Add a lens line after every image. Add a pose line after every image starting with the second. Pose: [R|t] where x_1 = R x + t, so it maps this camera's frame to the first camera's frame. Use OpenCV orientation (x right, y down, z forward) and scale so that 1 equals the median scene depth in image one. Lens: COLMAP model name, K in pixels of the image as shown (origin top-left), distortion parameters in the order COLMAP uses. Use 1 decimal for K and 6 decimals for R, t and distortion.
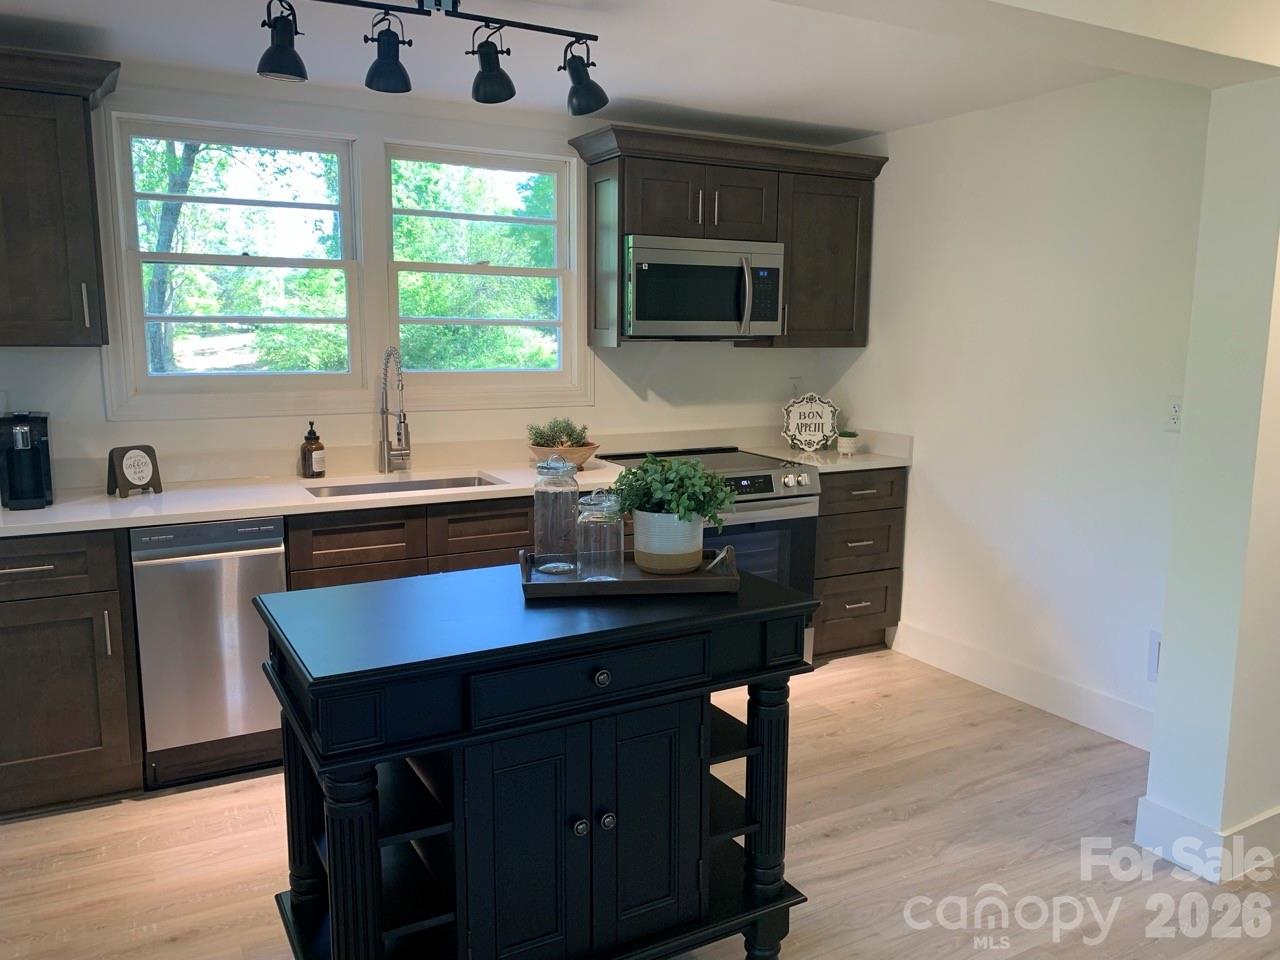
lens RADIAL K [[972.6, 0, 635.0], [0, 972.6, 485.7], [0, 0, 1]] dist [0.020746, -0.026760]
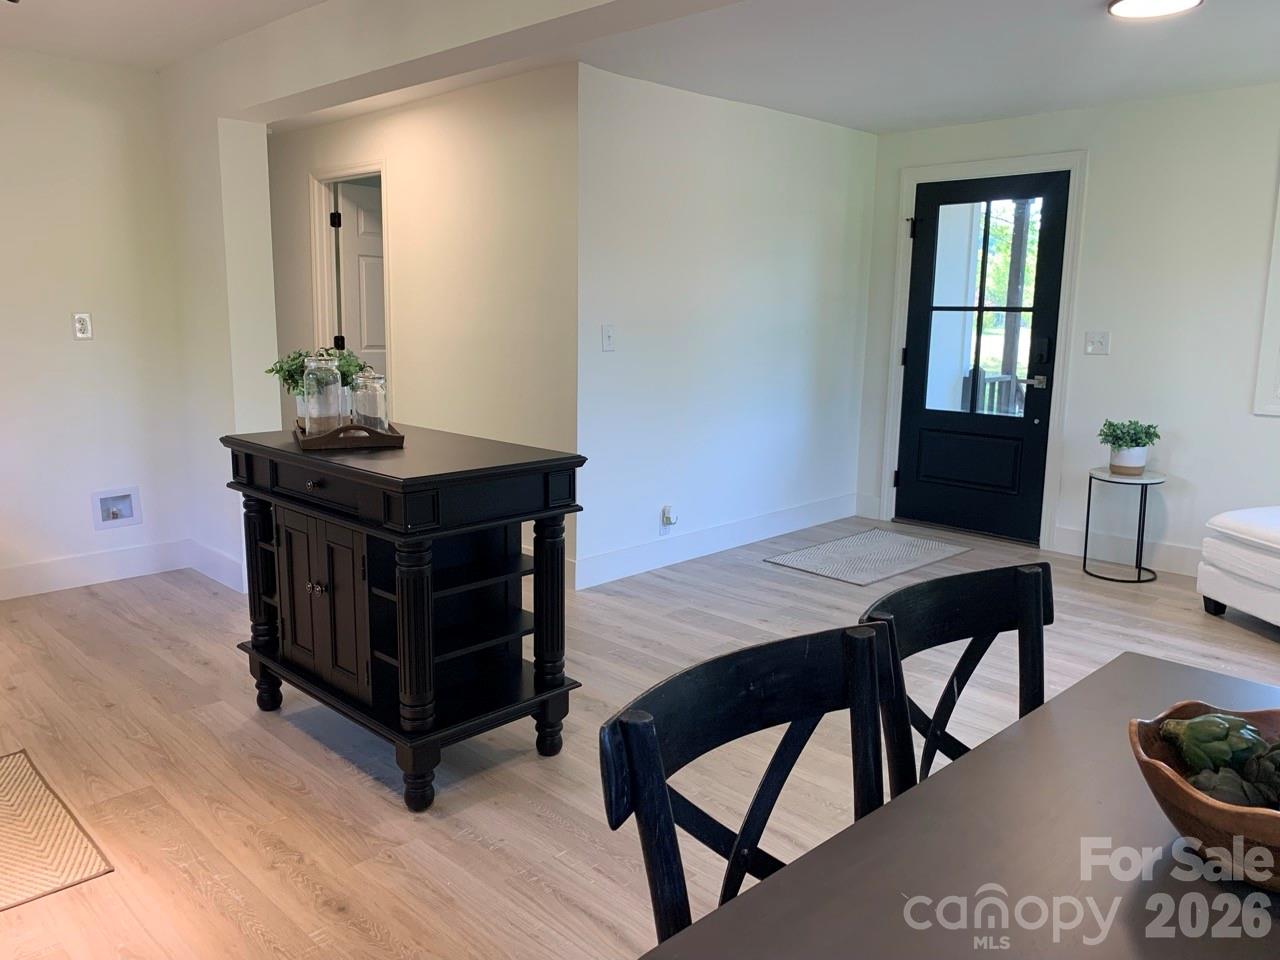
lens RADIAL K [[972.6, 0, 656.1], [0, 972.6, 474.7], [0, 0, 1]] dist [0.020746, -0.026760]
pose [[-0.284778, -0.173384, 0.942783, -0.931465], [0.131457, 0.967151, 0.217573, -0.063161], [-0.949537, 0.185895, -0.252631, 0.601482]]
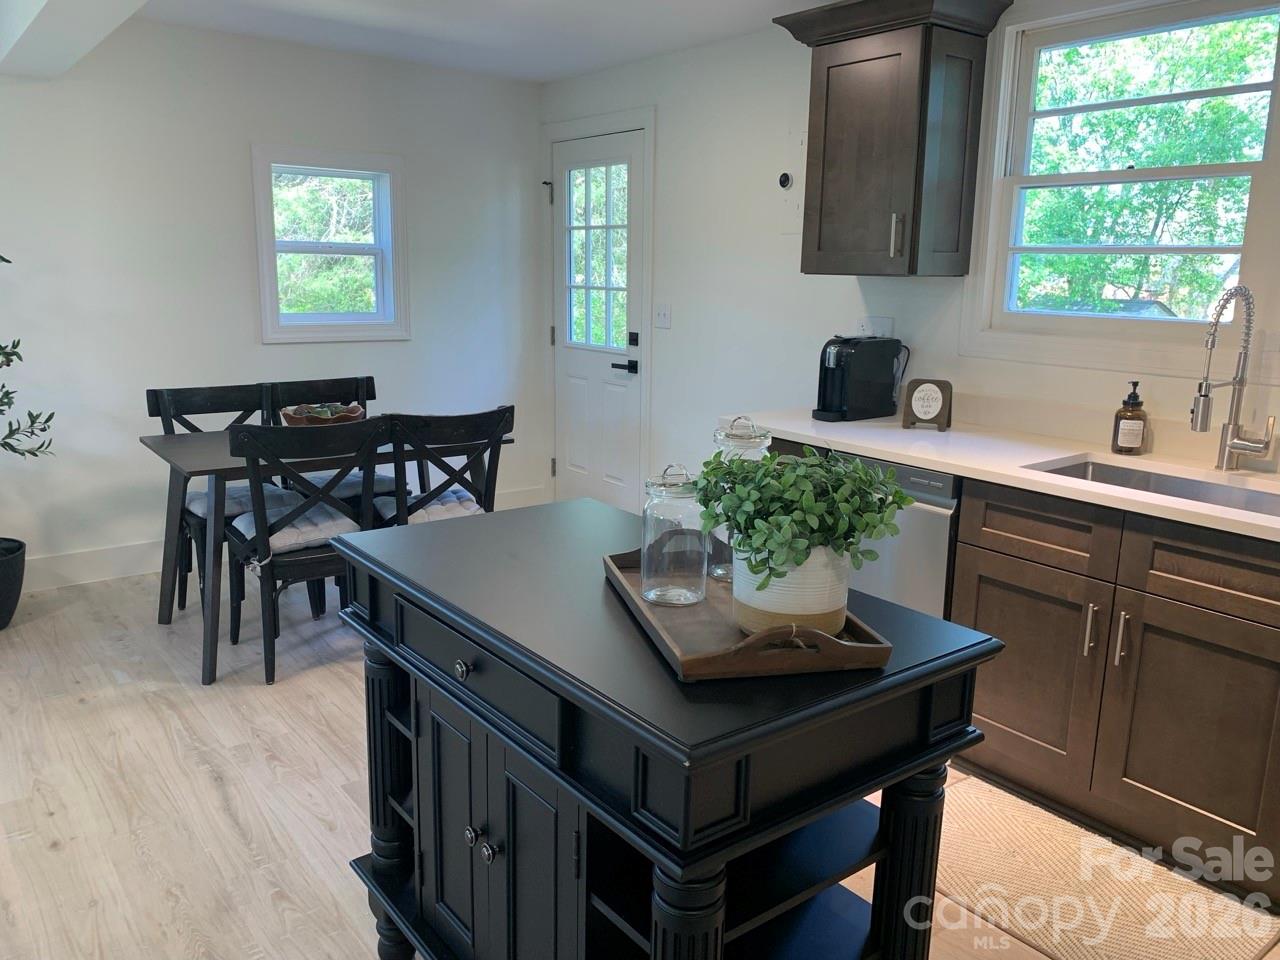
lens RADIAL K [[972.6, 0, 644.8], [0, 972.6, 482.7], [0, 0, 1]] dist [0.020746, -0.026760]
pose [[0.152185, 0.210112, -0.965760, 0.389415], [-0.172304, 0.967819, 0.183408, -0.066477], [0.973217, 0.138492, 0.183491, 0.519156]]
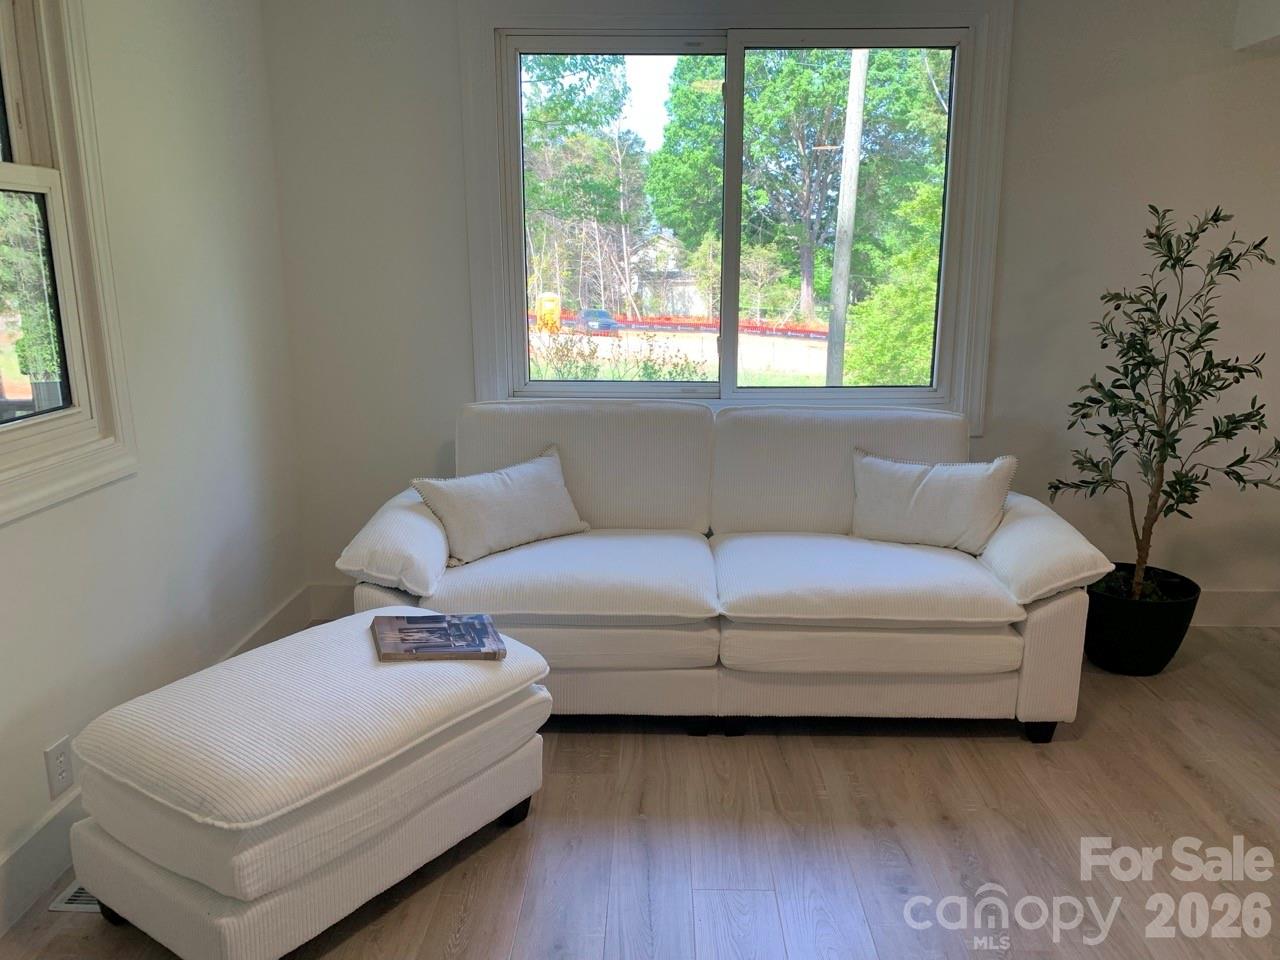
lens RADIAL K [[972.6, 0, 652.7], [0, 972.6, 486.1], [0, 0, 1]] dist [0.020746, -0.026760]
pose [[-0.496266, 0.192147, -0.846640, 0.318737], [-0.138287, 0.945254, 0.295586, 0.017159], [0.857086, 0.263769, -0.442526, -0.004538]]
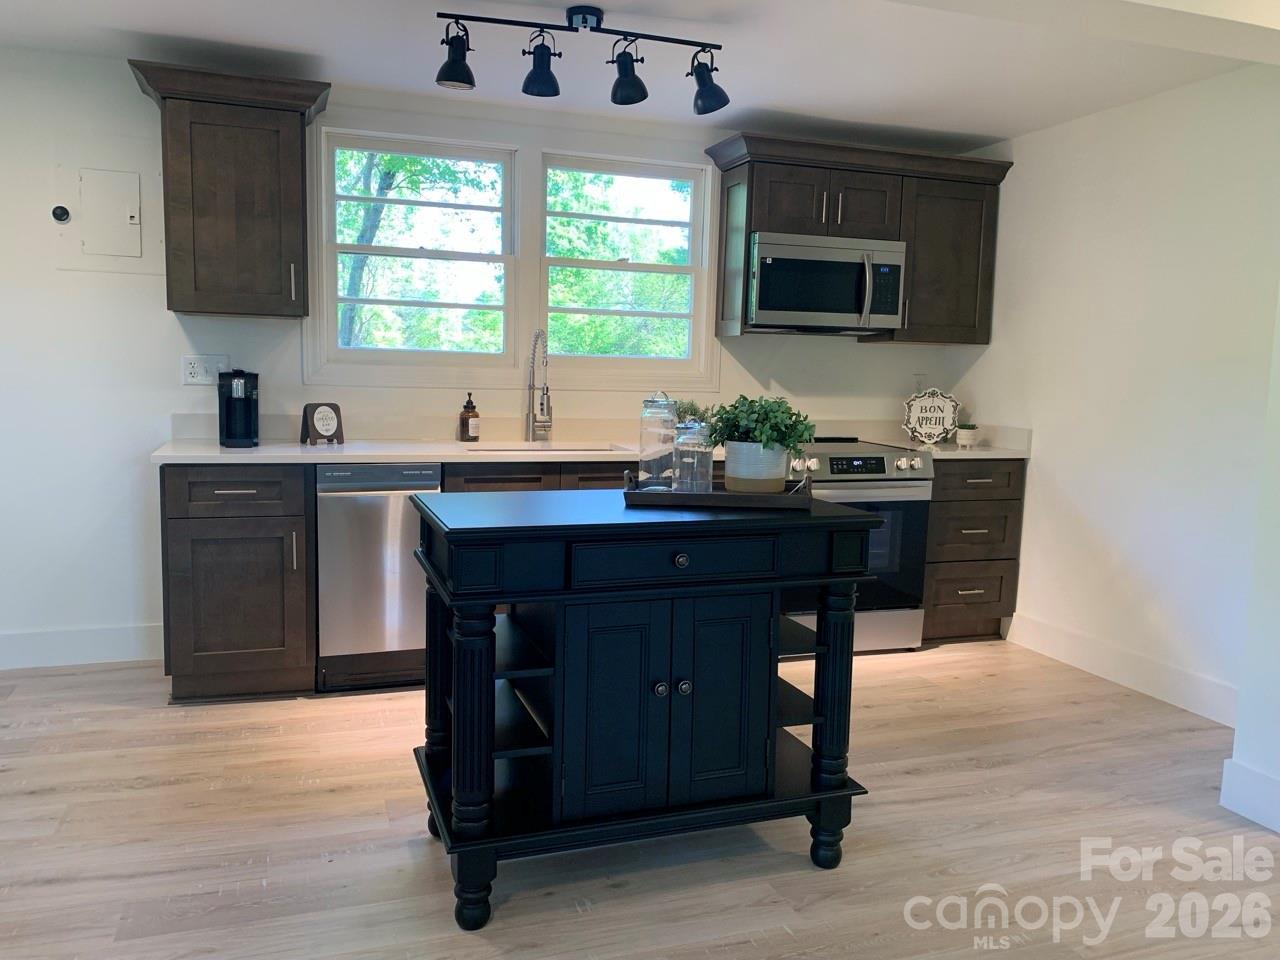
lens RADIAL K [[972.6, 0, 628.8], [0, 972.6, 482.2], [0, 0, 1]] dist [0.020746, -0.026760]
pose [[0.985405, 0.036801, -0.166201, 0.050798], [-0.043934, 0.998255, -0.039446, 0.080639], [0.164459, 0.046172, 0.985303, -0.098327]]
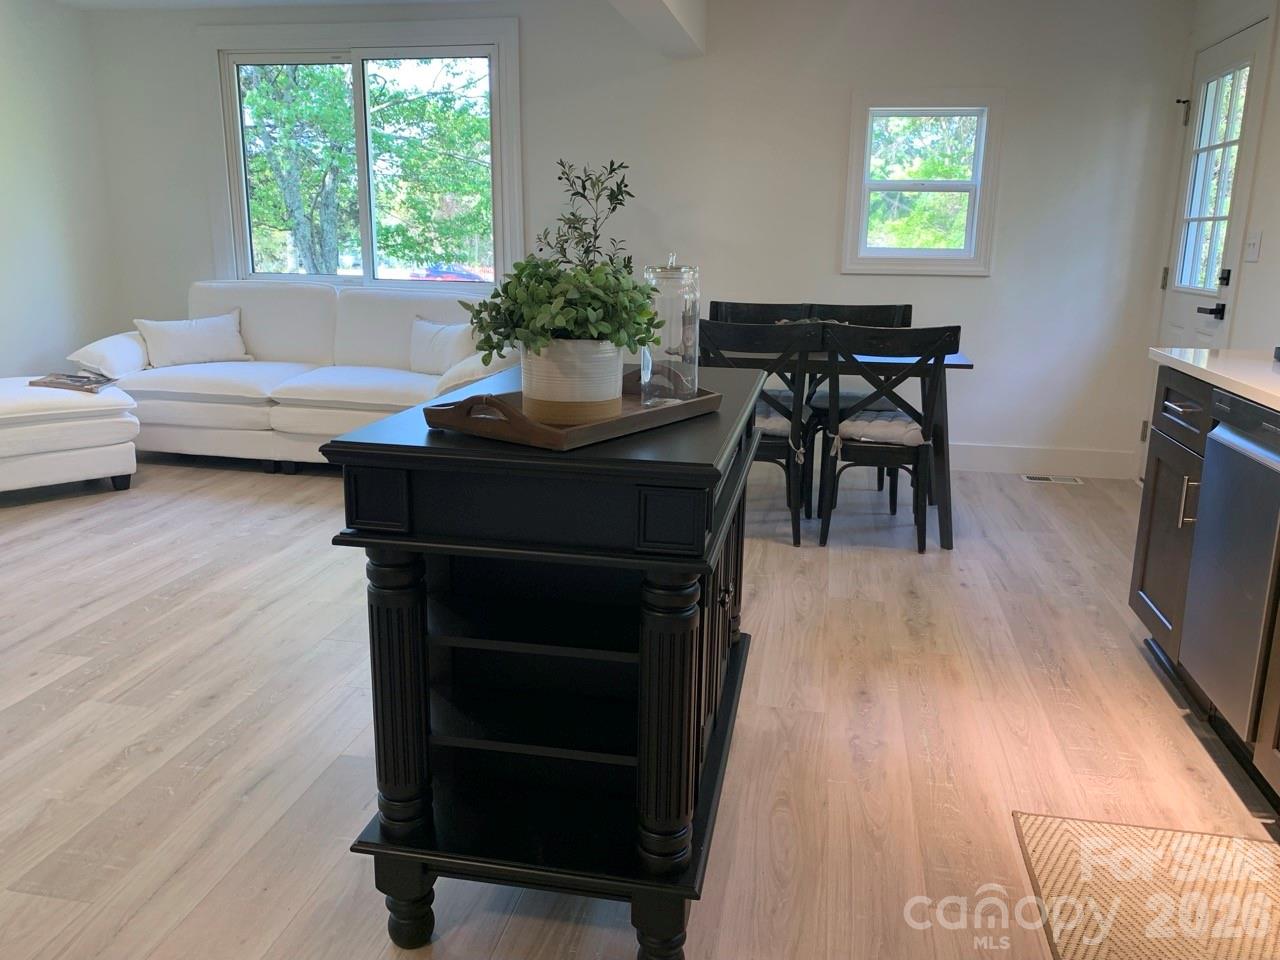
lens RADIAL K [[972.6, 0, 646.1], [0, 972.6, 474.7], [0, 0, 1]] dist [0.020746, -0.026760]
pose [[-0.639373, 0.171180, -0.749599, 0.341917], [-0.136262, 0.934246, 0.329571, -0.077434], [0.756726, 0.312861, -0.574007, 0.950136]]
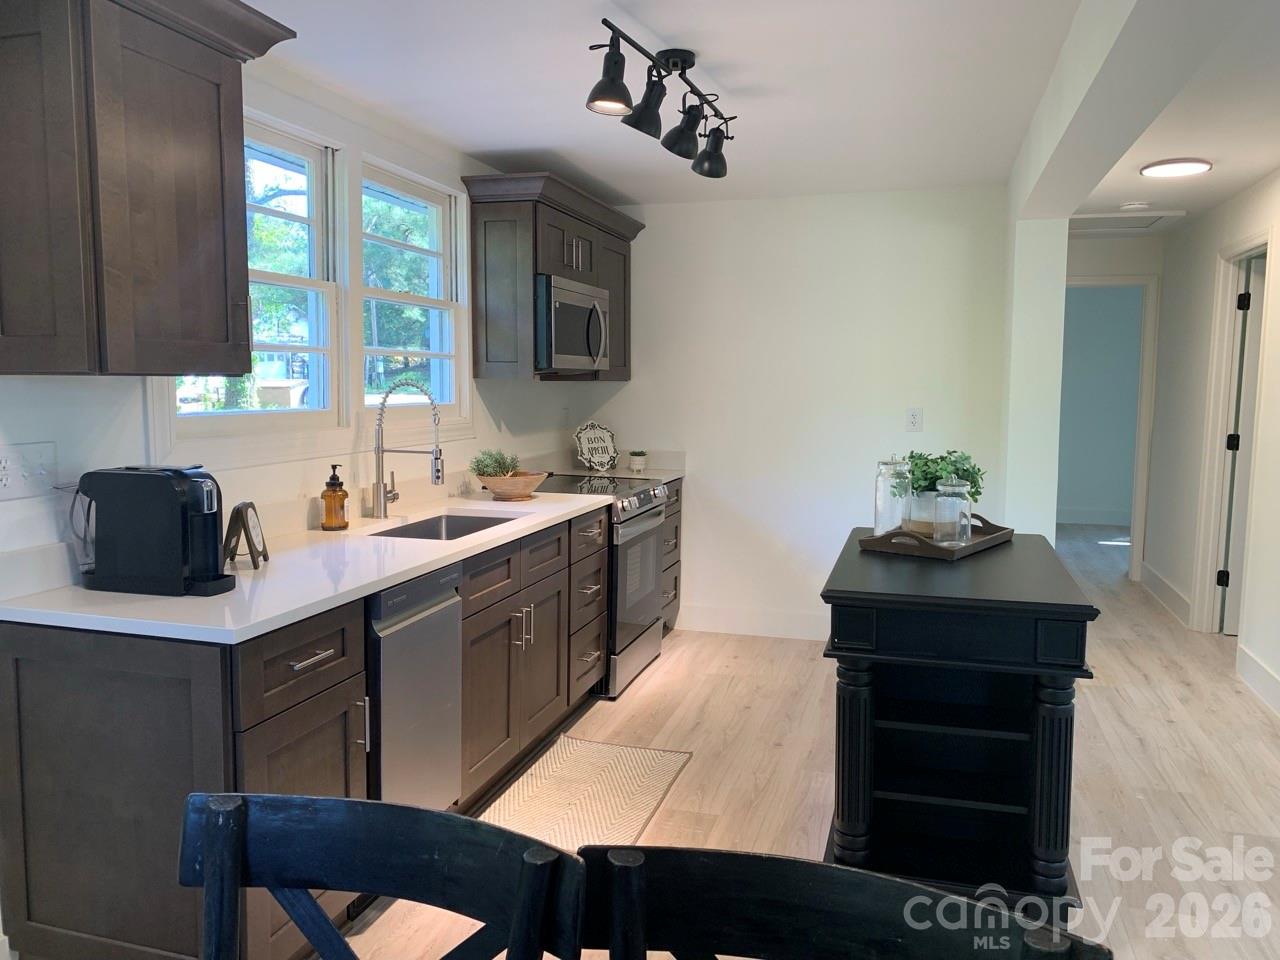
lens RADIAL K [[972.6, 0, 639.7], [0, 972.6, 484.8], [0, 0, 1]] dist [0.020746, -0.026760]
pose [[0.713037, -0.077903, 0.696785, -0.782789], [0.109180, 0.994022, -0.000591, -0.018821], [-0.692573, 0.076496, 0.717280, 0.200876]]
